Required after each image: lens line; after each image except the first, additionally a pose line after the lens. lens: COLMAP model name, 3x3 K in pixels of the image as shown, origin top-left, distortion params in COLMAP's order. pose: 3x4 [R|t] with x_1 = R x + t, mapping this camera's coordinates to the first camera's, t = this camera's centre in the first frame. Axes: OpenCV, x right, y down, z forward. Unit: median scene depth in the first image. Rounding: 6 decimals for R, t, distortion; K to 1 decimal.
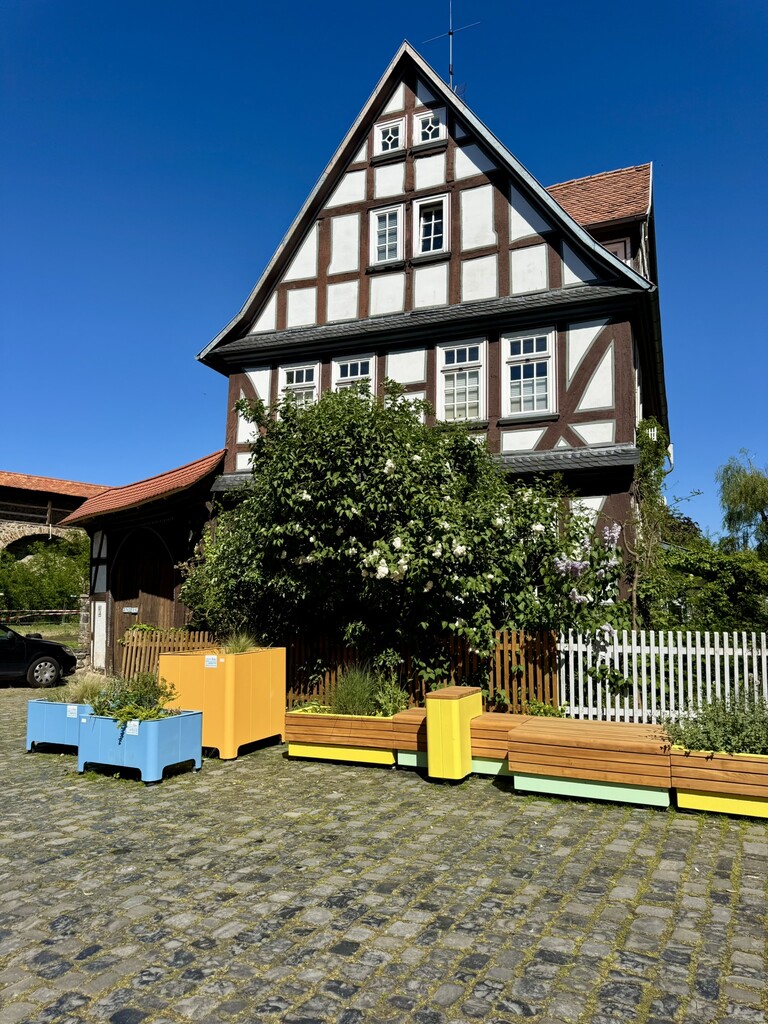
lens RADIAL K [[745.3, 0, 384.0], [0, 745.3, 512.0], [0, 0, 1]] dist [0.128508, -0.194275]
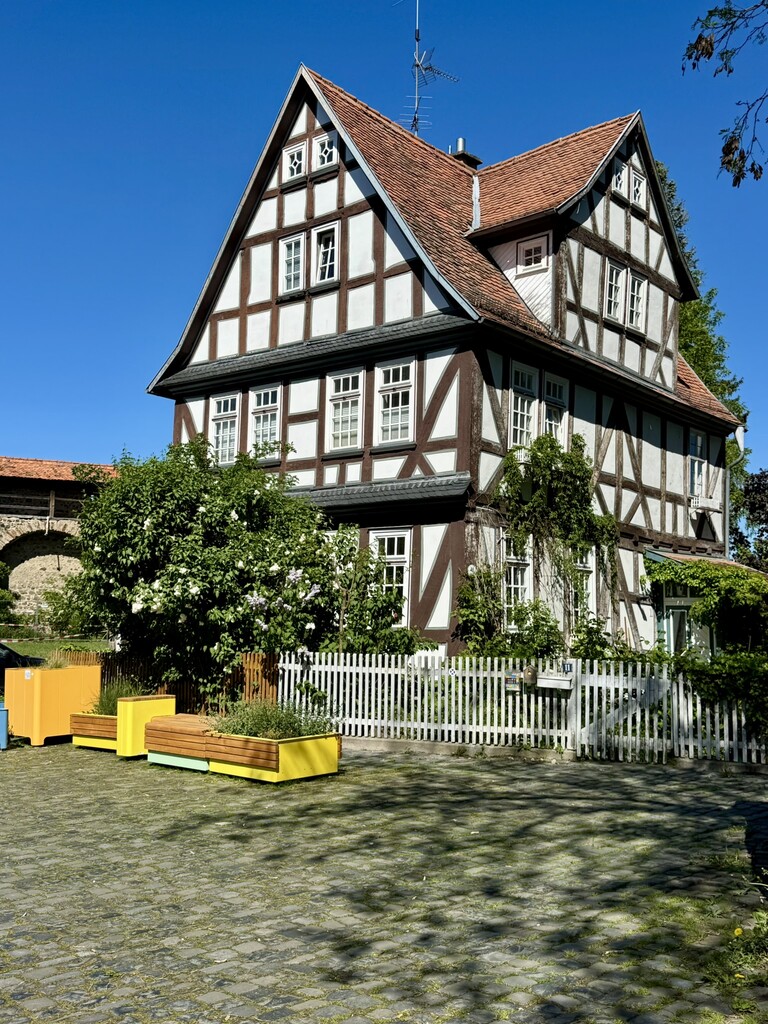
lens RADIAL K [[1140.0, 0, 384.0], [0, 1140.0, 512.0], [0, 0, 1]] dist [0.201534, 0.010705]
pose [[0.939504, -0.025913, -0.341557, 0.654084], [0.041054, 0.998465, 0.037174, -0.086384], [0.340069, -0.048948, 0.939126, -0.442916]]
